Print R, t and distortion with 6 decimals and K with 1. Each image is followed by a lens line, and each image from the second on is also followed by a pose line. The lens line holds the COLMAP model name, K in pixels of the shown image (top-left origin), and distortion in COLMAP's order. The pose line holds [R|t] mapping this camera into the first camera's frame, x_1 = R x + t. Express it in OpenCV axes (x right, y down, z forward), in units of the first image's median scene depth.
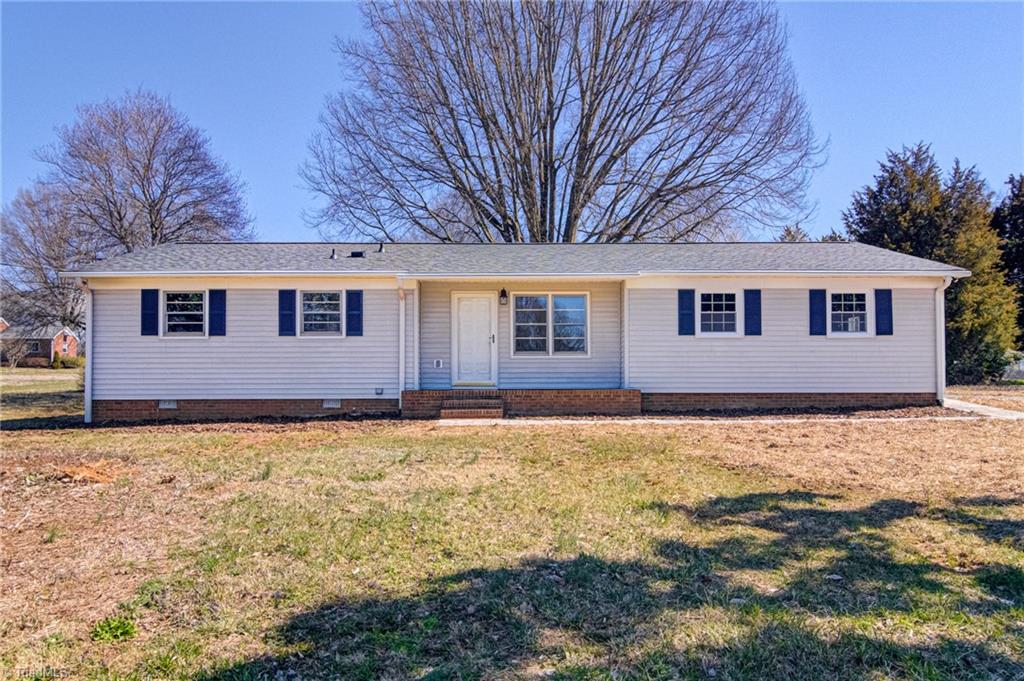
lens RADIAL K [[543.4, 0, 509.8], [0, 543.4, 348.1], [0, 0, 1]] dist [0.003852, -0.006680]
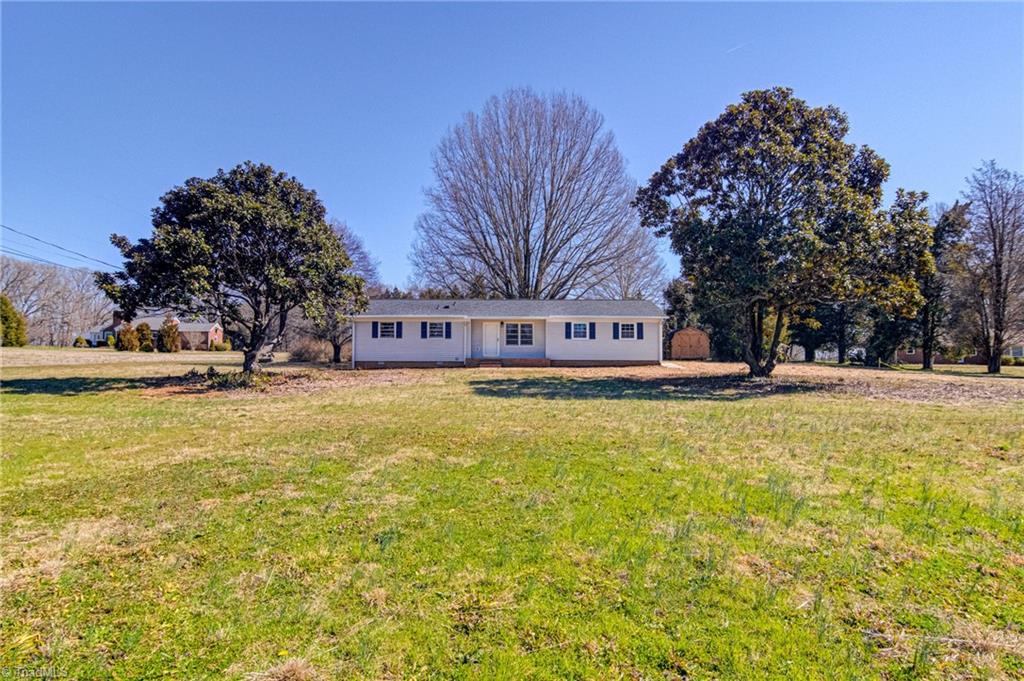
lens RADIAL K [[524.5, 0, 512.0], [0, 524.5, 340.5], [0, 0, 1]] dist [0.002704, -0.000355]
pose [[0.999923, 0.006129, -0.010796, 0.067771], [-0.006046, 0.999952, 0.007670, -0.034241], [0.010843, -0.007604, 0.999912, -1.640695]]
